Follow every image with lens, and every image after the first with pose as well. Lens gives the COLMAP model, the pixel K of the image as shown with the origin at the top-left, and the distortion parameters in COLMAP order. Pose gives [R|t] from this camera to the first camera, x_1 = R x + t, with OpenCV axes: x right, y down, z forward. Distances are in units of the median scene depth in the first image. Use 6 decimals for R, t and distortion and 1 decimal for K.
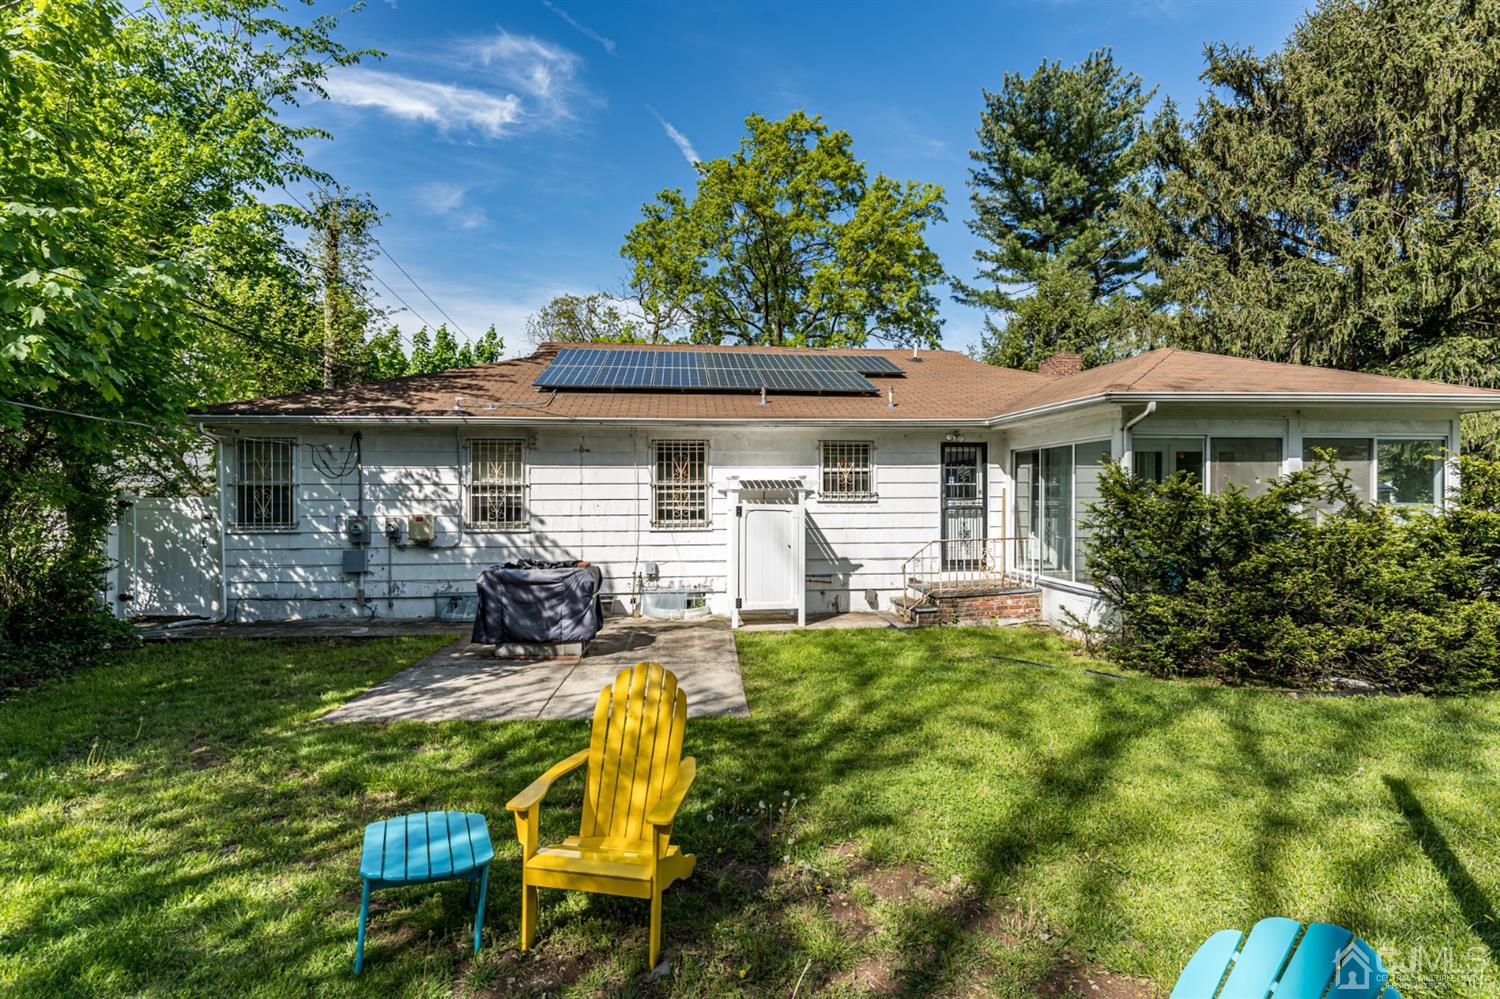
lens RADIAL K [[699.1, 0, 750.0], [0, 699.1, 499.5], [0, 0, 1]] dist [-0.001209, -0.000147]
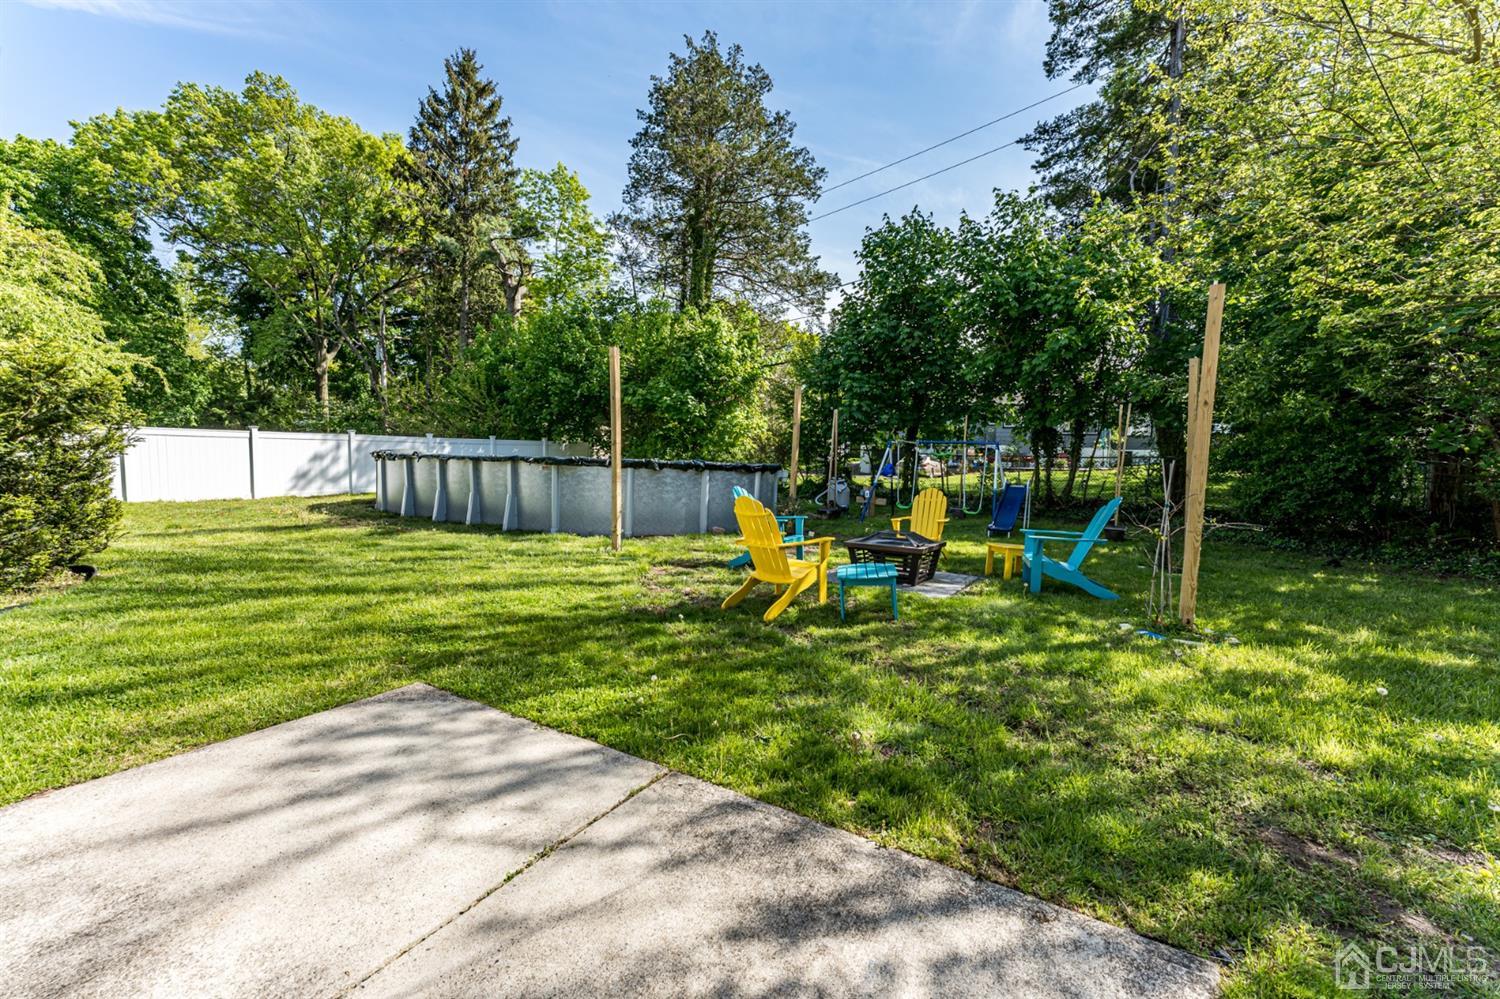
lens RADIAL K [[596.4, 0, 745.1], [0, 596.4, 503.9], [0, 0, 1]] dist [0.002221, -0.000213]
pose [[-0.807017, -0.066562, 0.586765, -0.319156], [-0.021788, 0.996307, 0.083054, 0.047368], [-0.590126, 0.054242, -0.805487, 0.711948]]
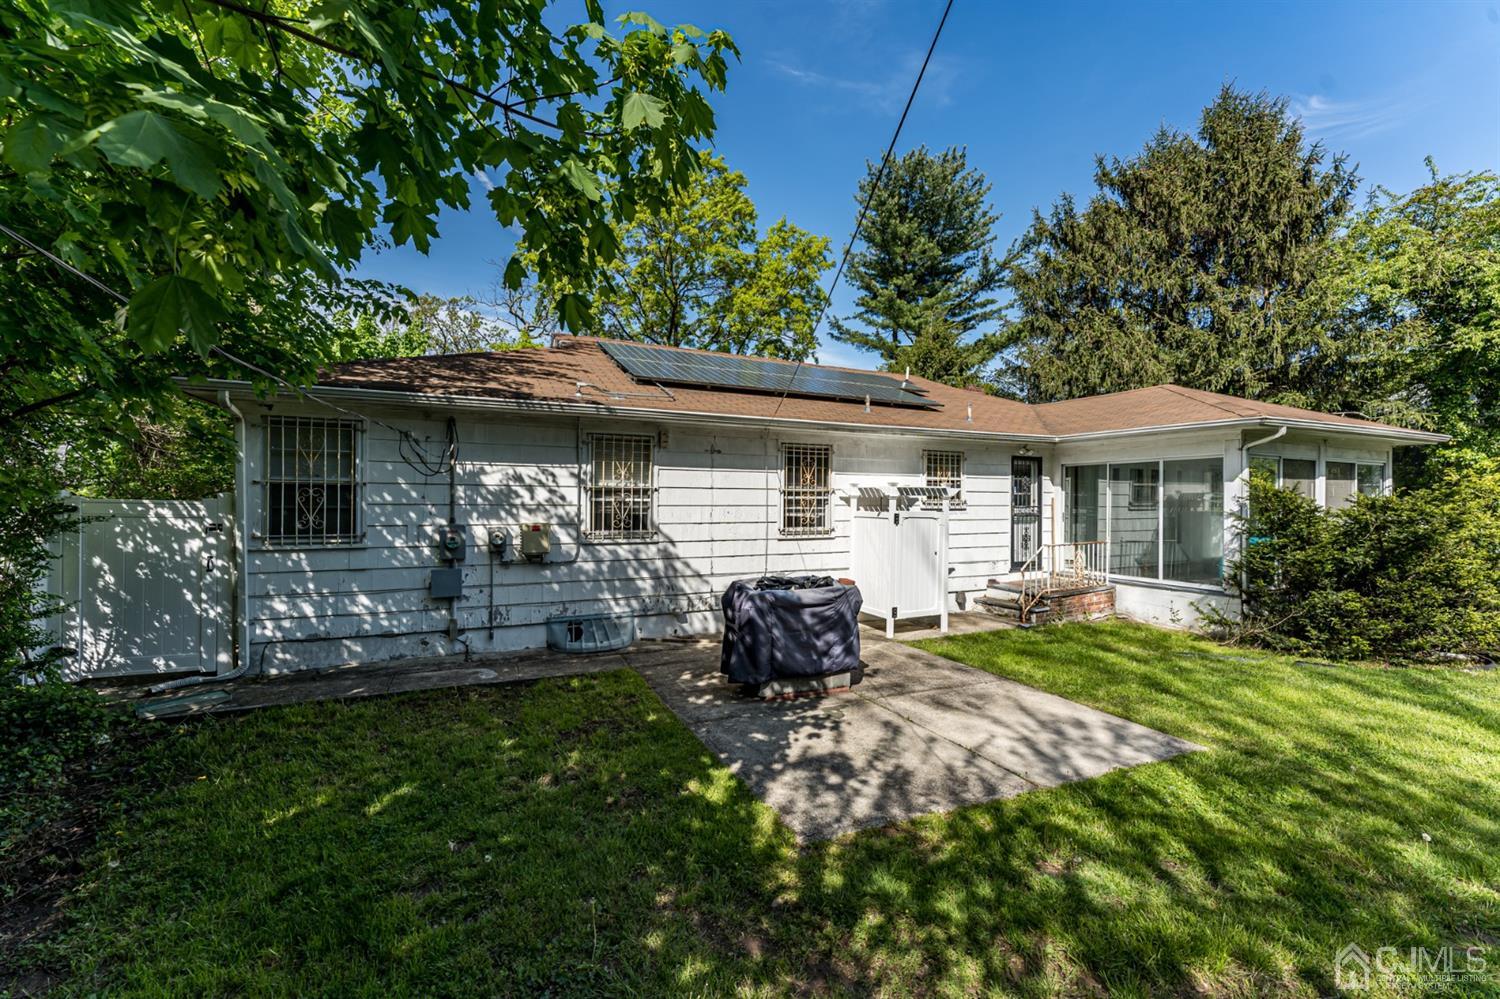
lens RADIAL K [[596.4, 0, 745.1], [0, 596.4, 503.9], [0, 0, 1]] dist [0.002221, -0.000213]
pose [[0.945161, 0.006711, 0.326536, -0.460061], [-0.006651, 0.999977, -0.001300, -0.001509], [-0.326537, -0.000943, 0.945184, 0.259015]]
